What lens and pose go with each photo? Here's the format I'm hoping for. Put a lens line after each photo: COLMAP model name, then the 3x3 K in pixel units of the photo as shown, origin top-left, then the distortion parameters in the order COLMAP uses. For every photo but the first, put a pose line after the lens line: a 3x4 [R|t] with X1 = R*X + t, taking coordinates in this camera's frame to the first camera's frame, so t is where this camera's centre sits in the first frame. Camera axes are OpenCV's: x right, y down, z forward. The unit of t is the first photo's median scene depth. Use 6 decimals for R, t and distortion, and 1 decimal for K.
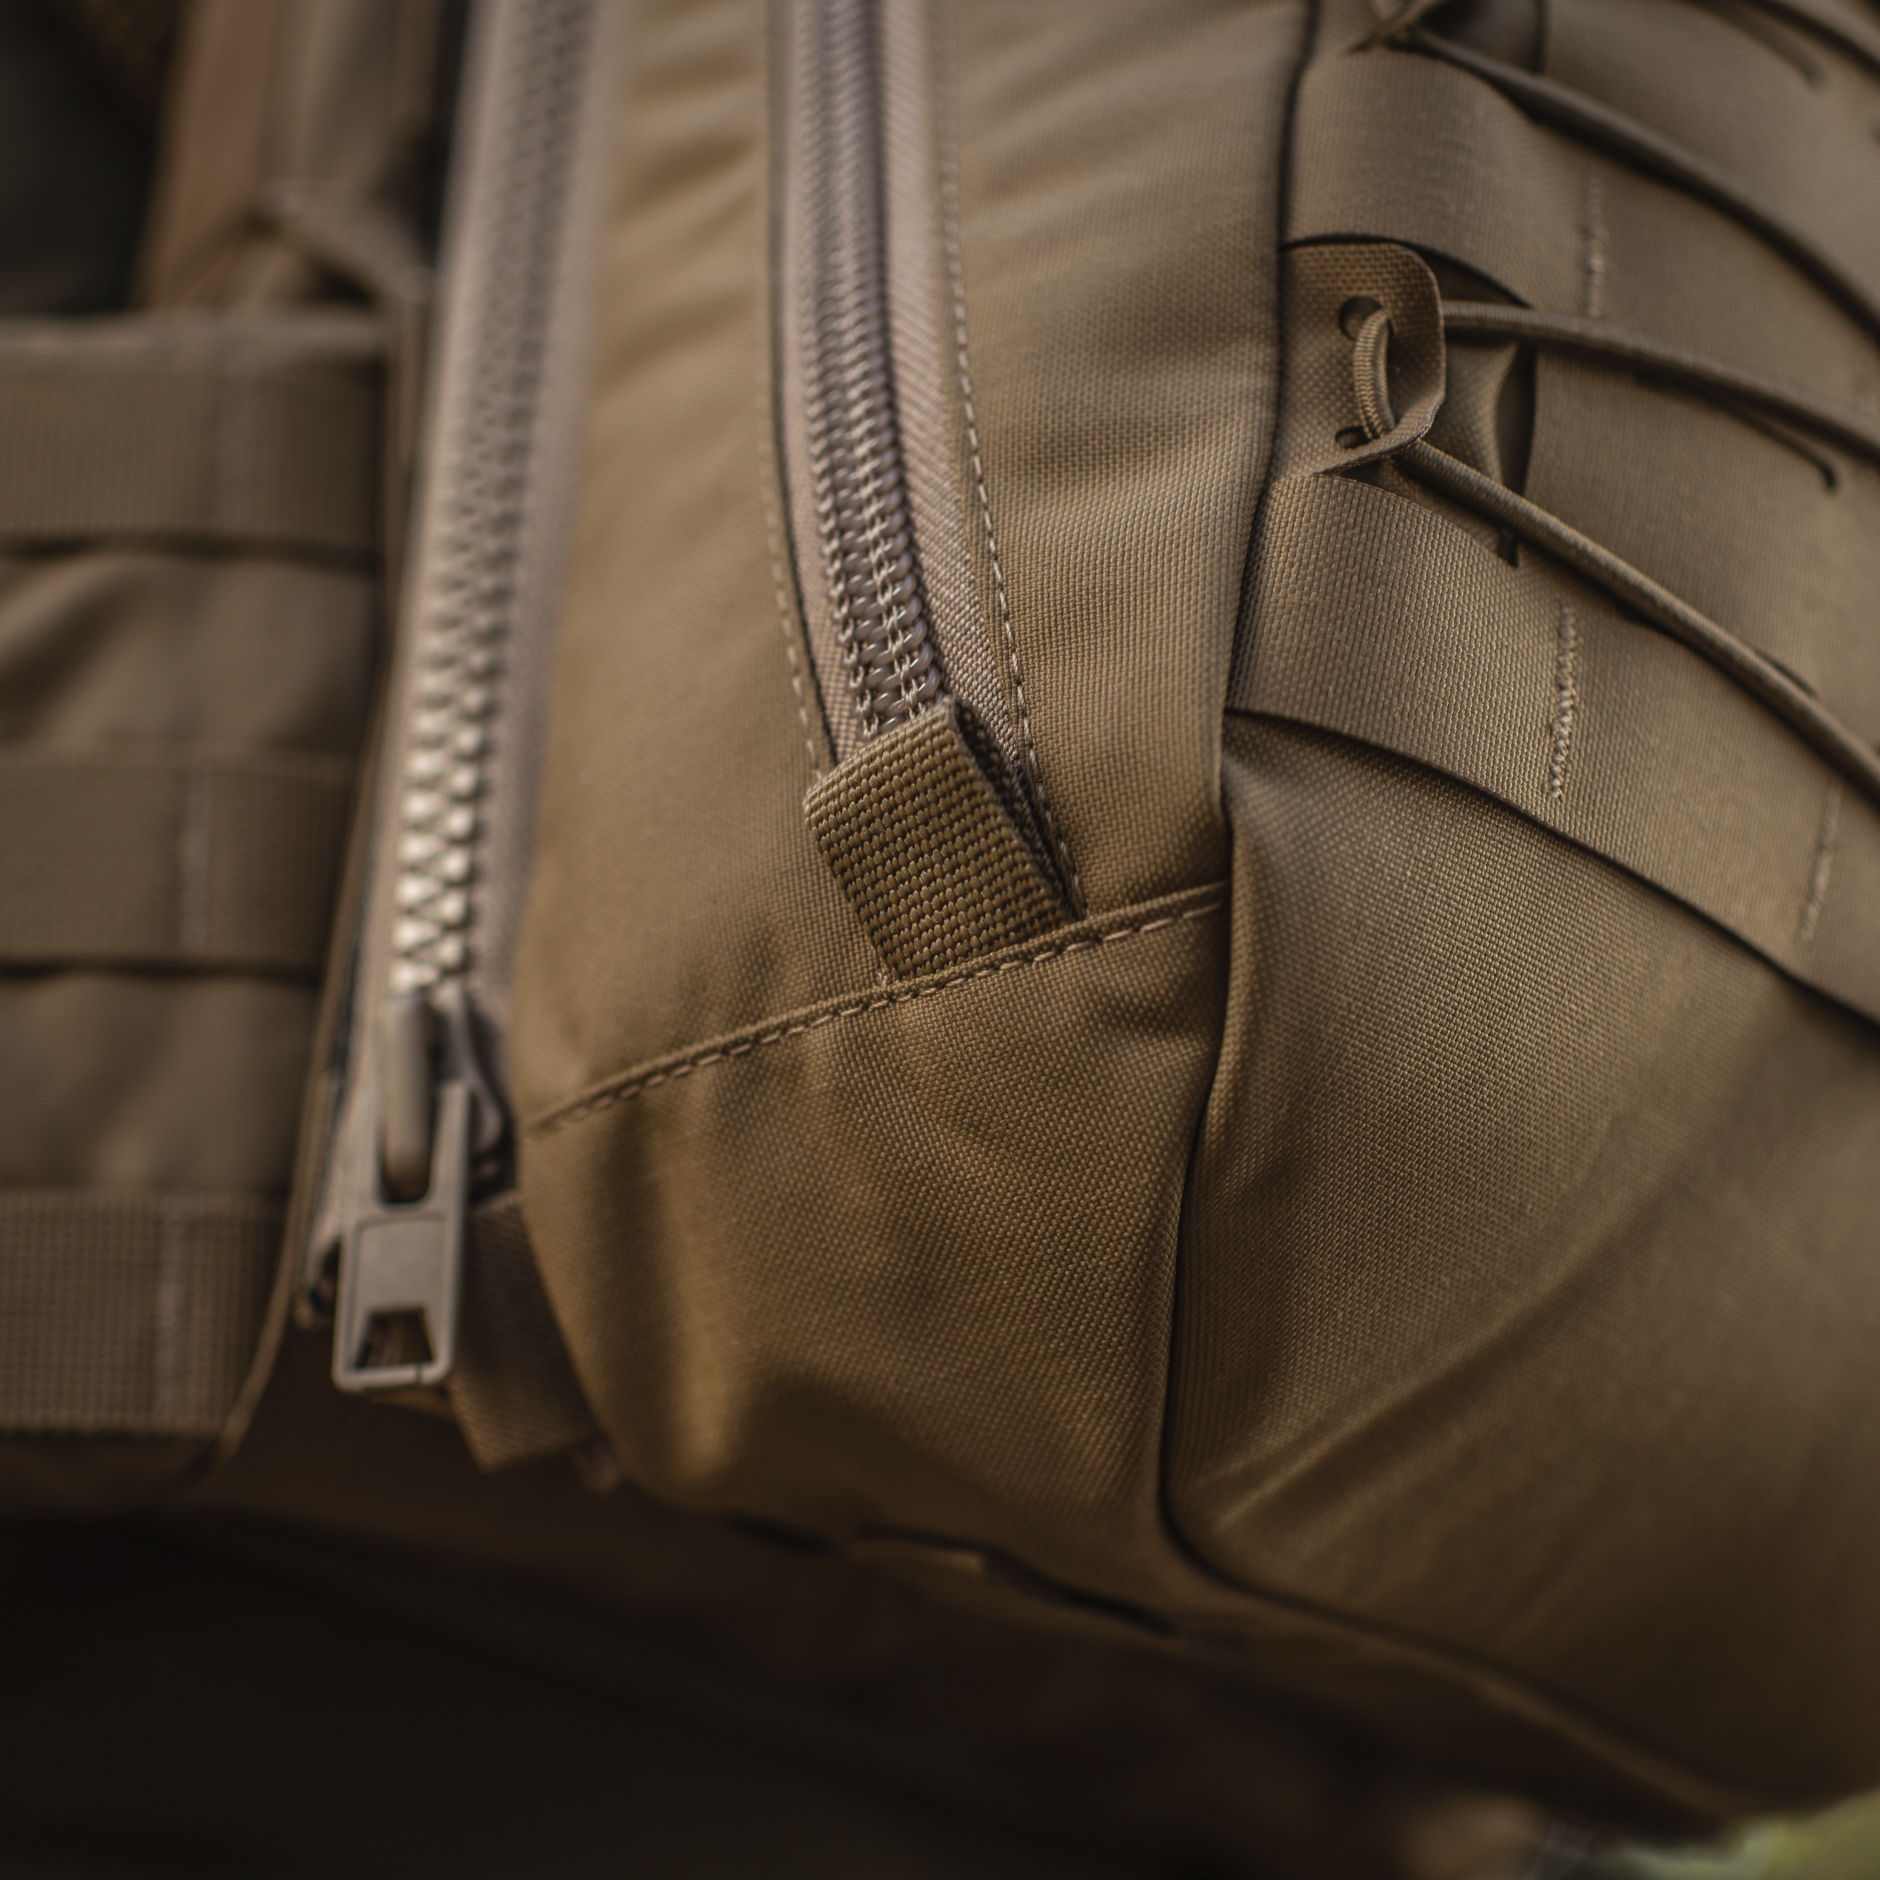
lens RADIAL K [[3221.4, 0, 949.8], [0, 3221.4, 954.6], [0, 0, 1]] dist [-0.082433, 0.000000]
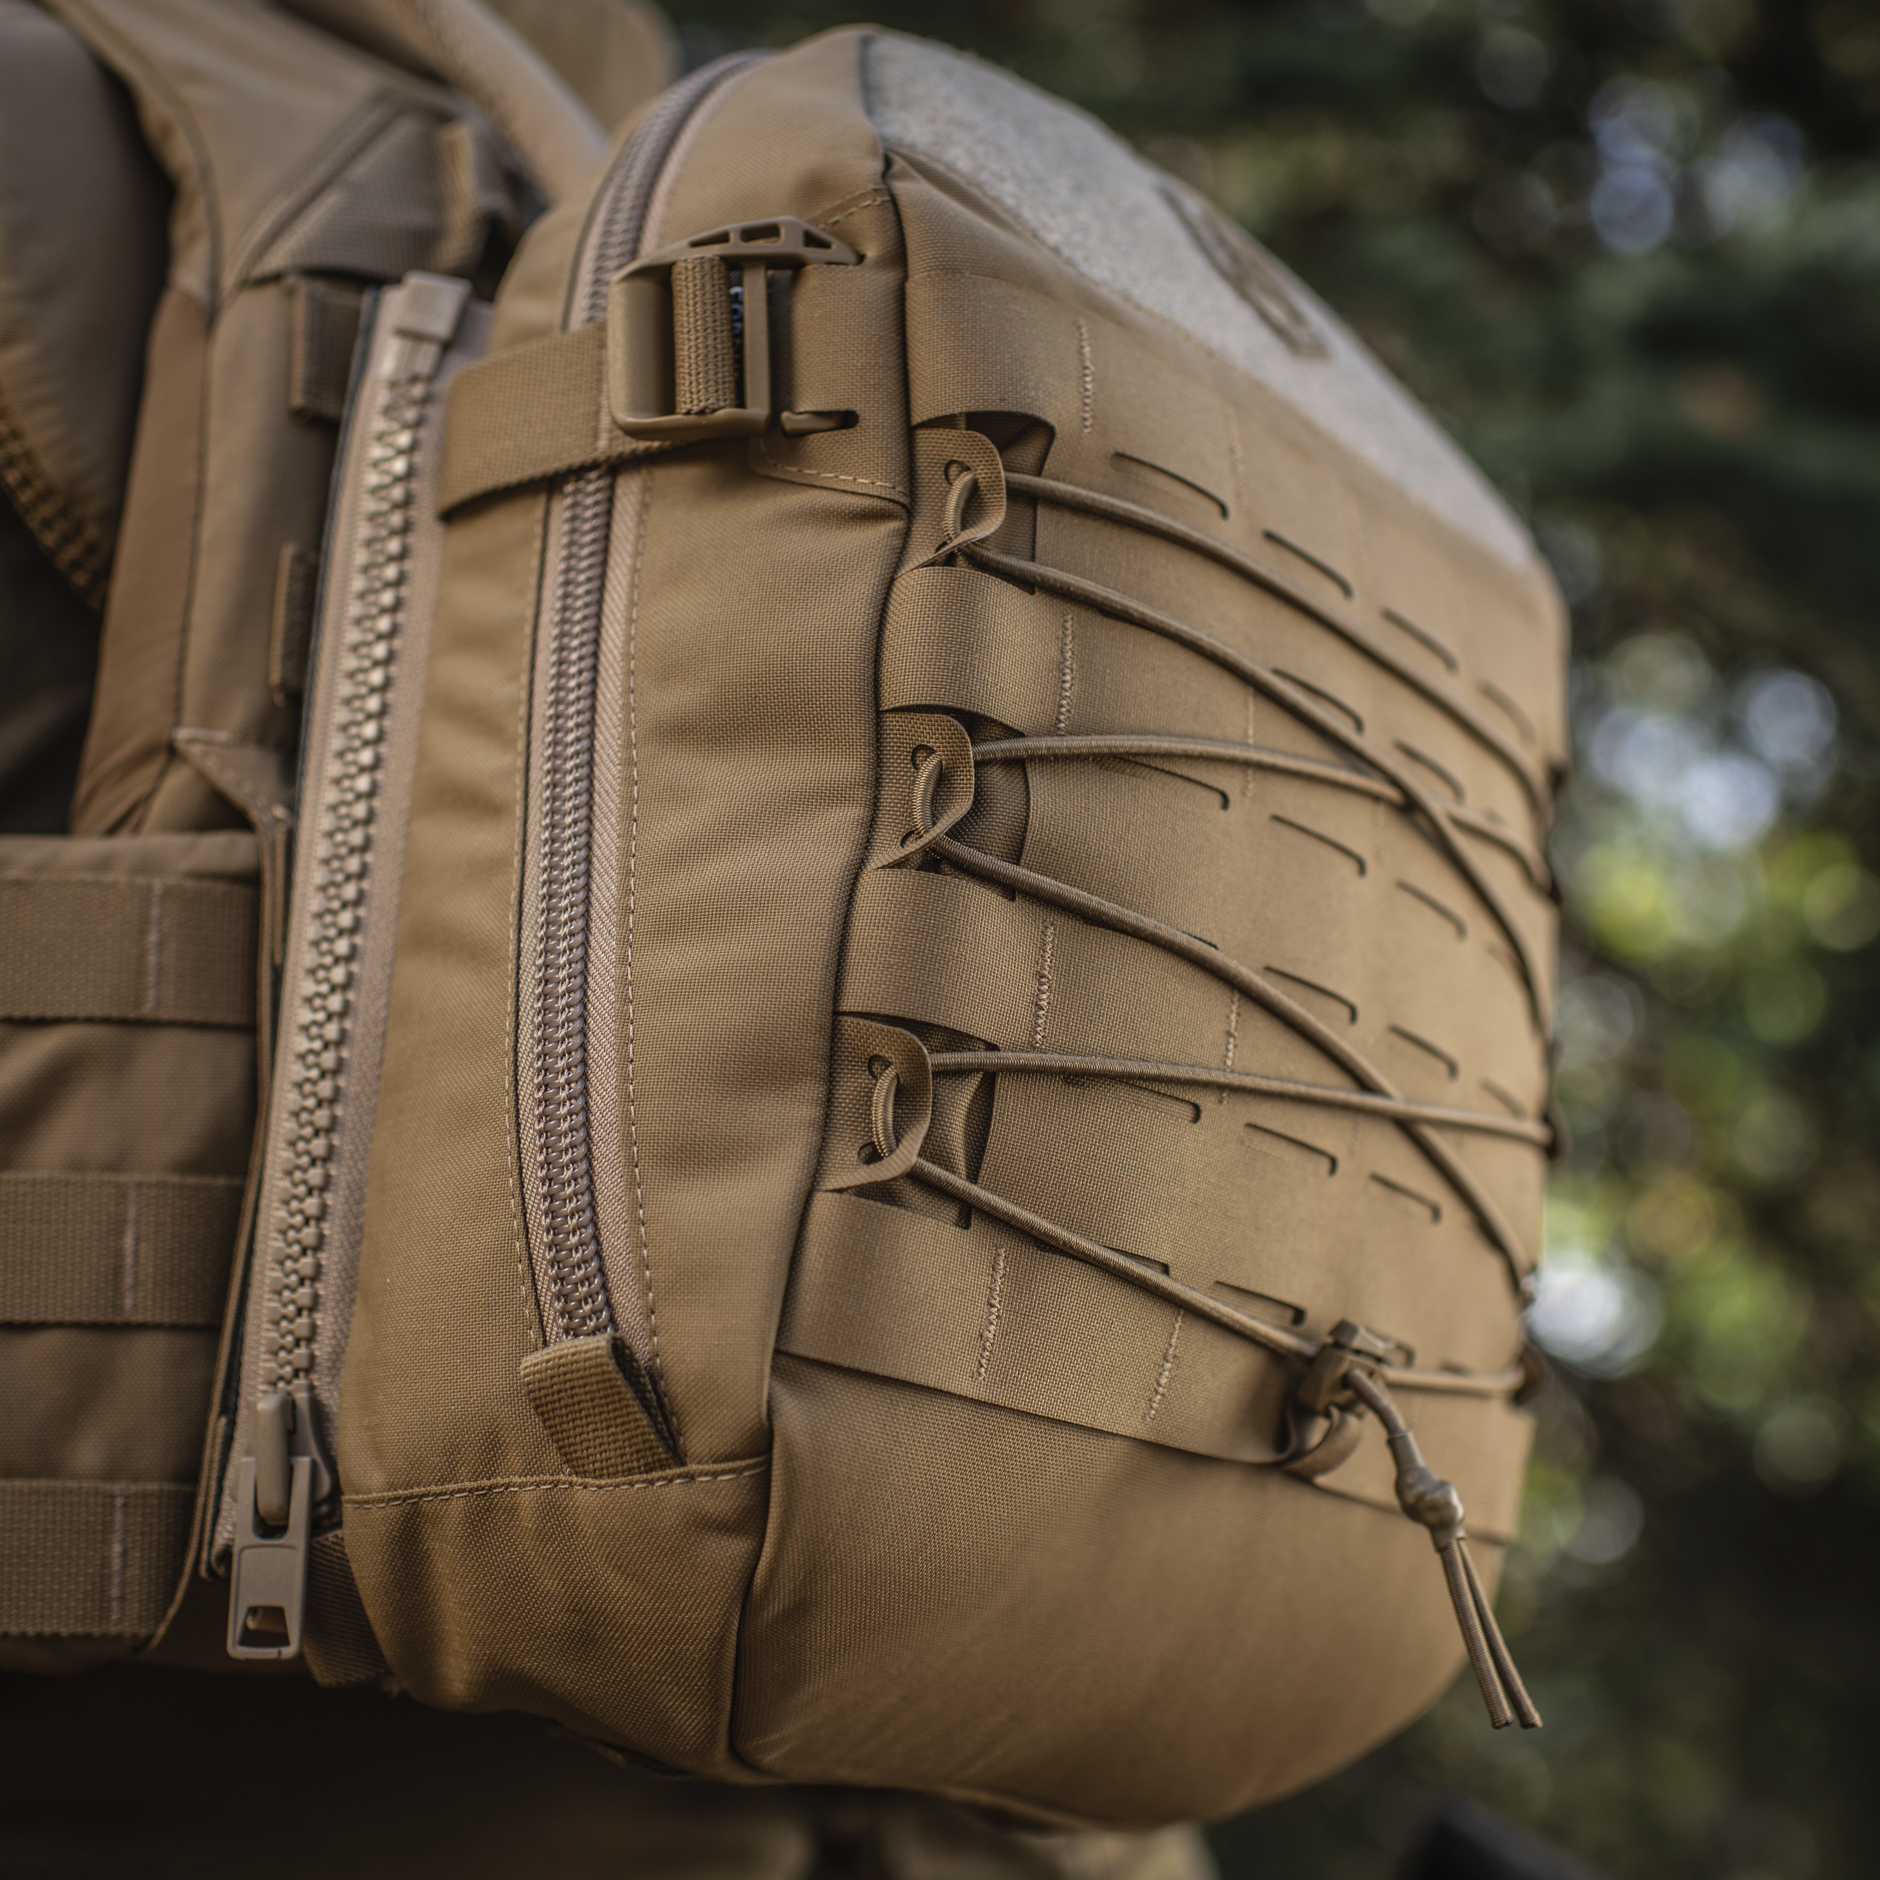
lens RADIAL K [[3221.4, 0, 861.4], [0, 3221.4, 944.7], [0, 0, 1]] dist [-0.082433, 0.000000]
pose [[0.998665, 0.038775, 0.034115, 0.060550], [-0.044338, 0.982426, 0.181308, -0.536410], [-0.026486, -0.182579, 0.982834, -0.543651]]
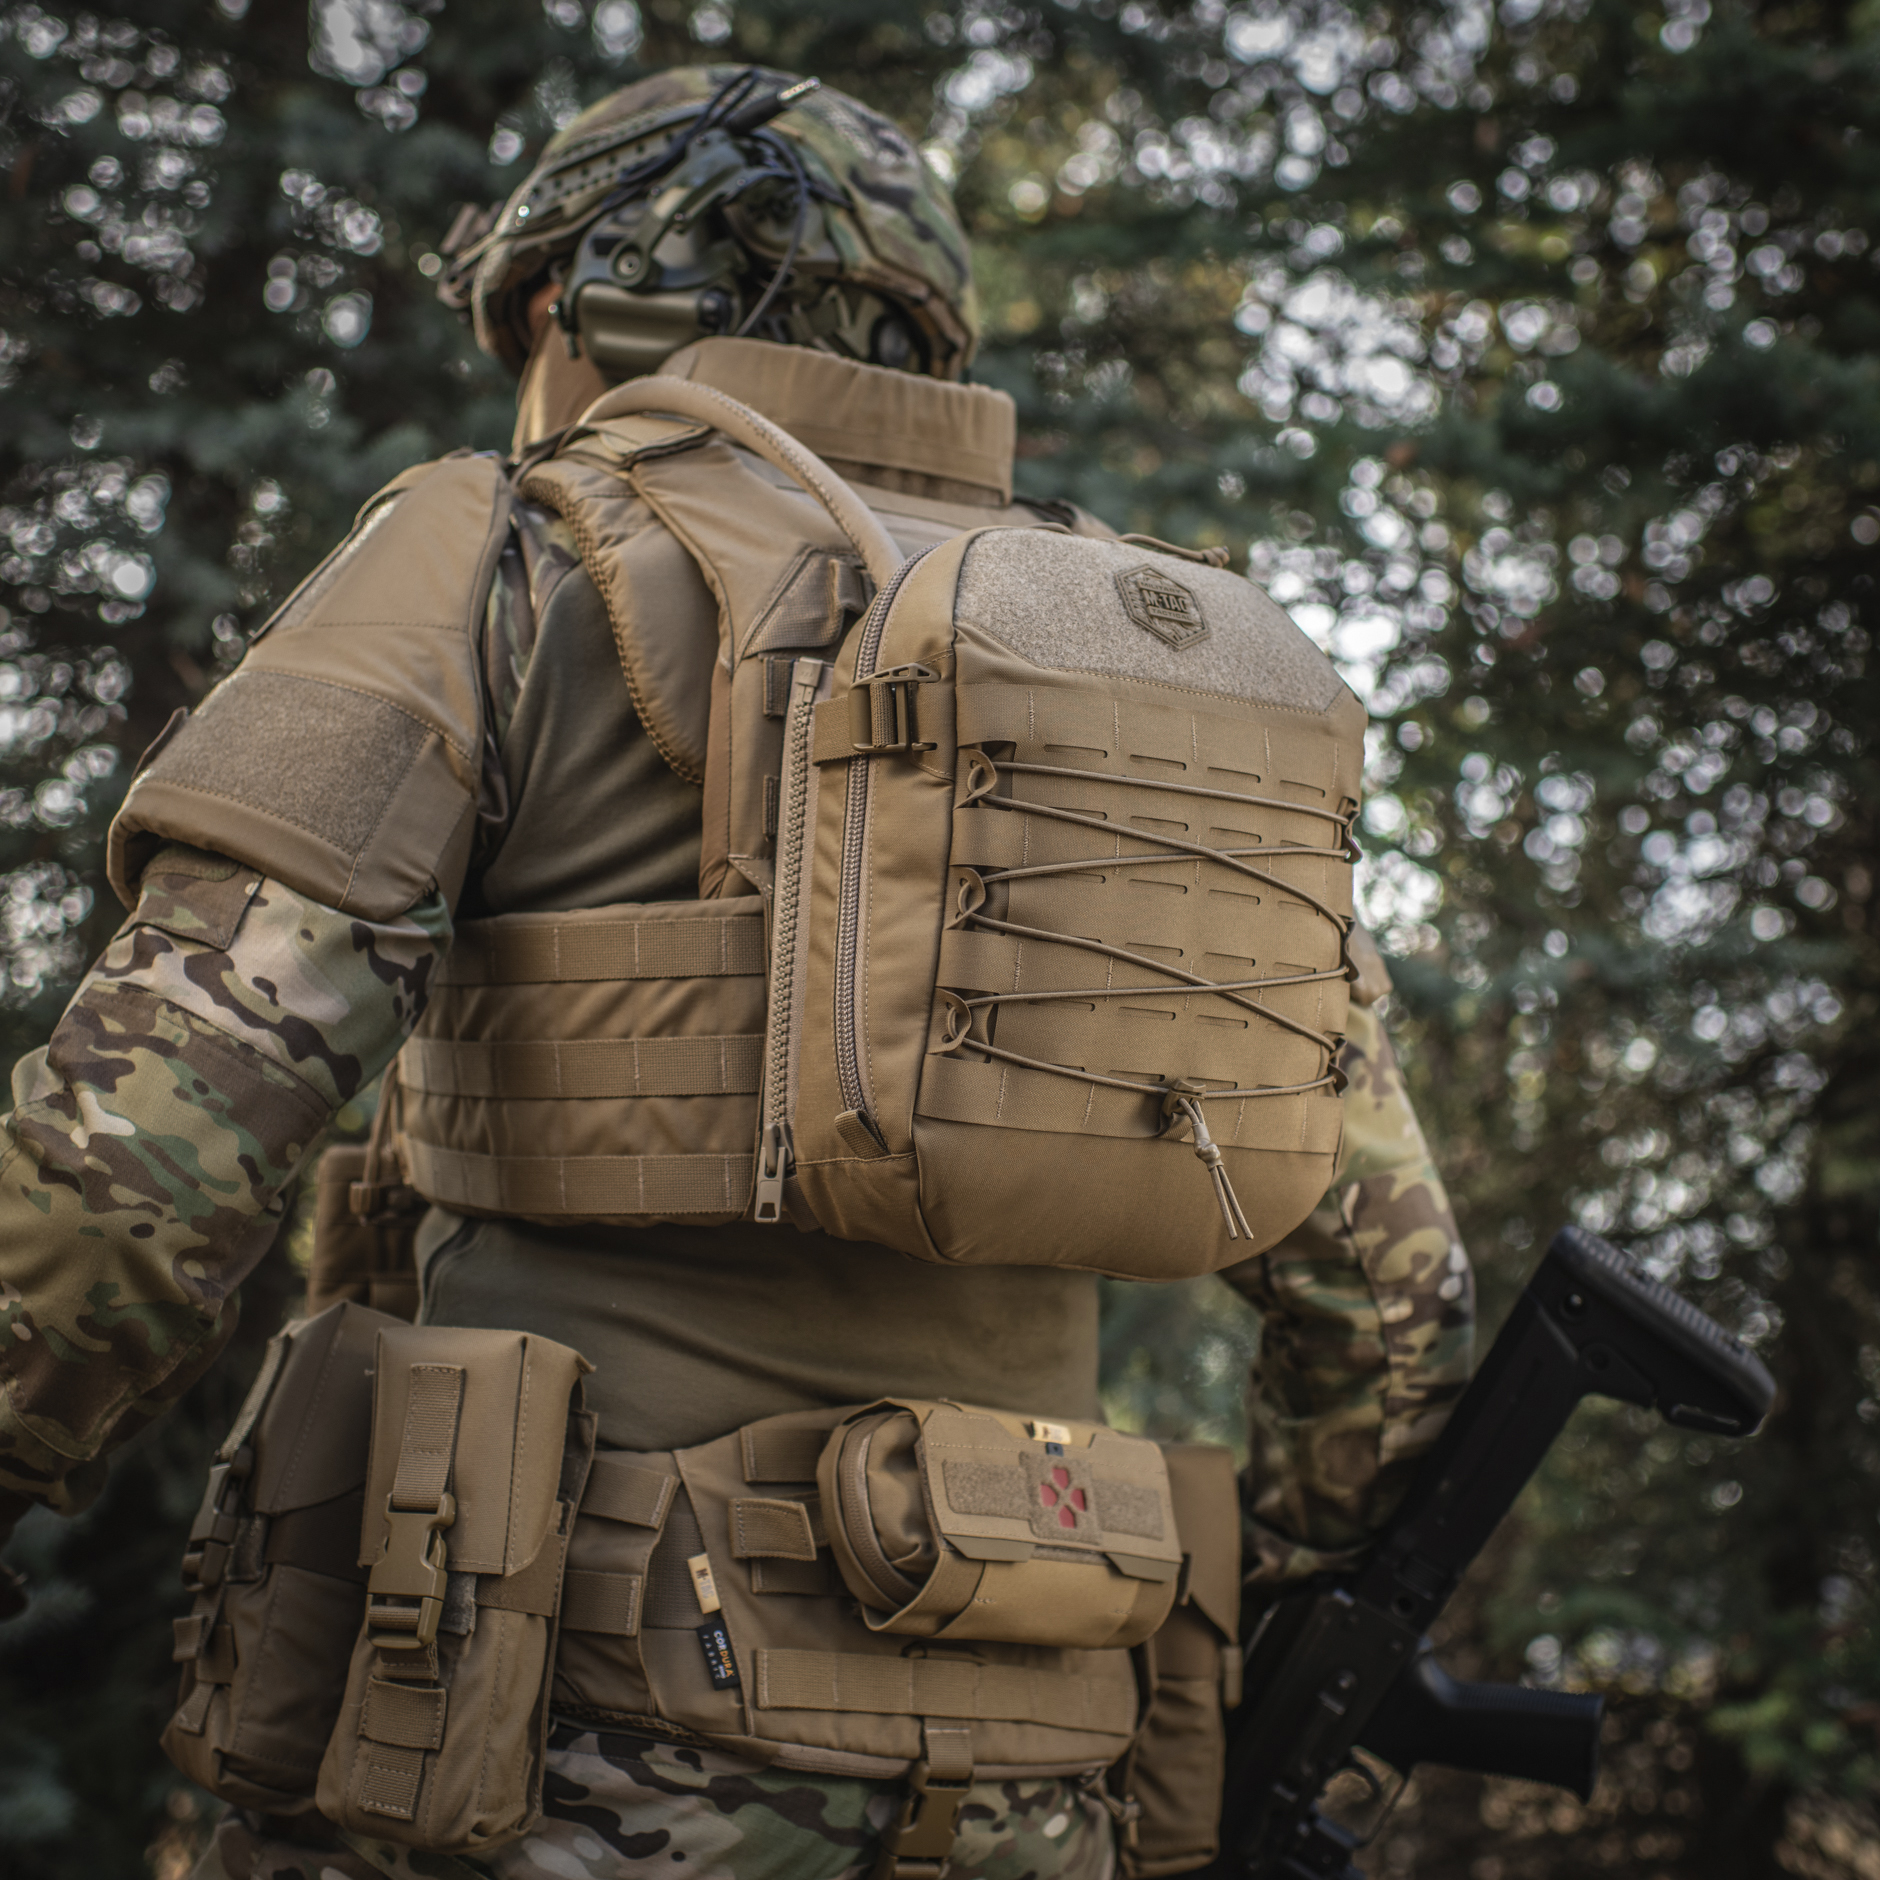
lens RADIAL K [[2798.7, 0, 888.3], [0, 2798.7, 949.7], [0, 0, 1]] dist [-0.071720, 0.000000]
pose [[0.955698, -0.012338, -0.294090, 1.117352], [0.114433, 0.936100, 0.332598, -1.481365], [0.271194, -0.351517, 0.896041, -2.270594]]
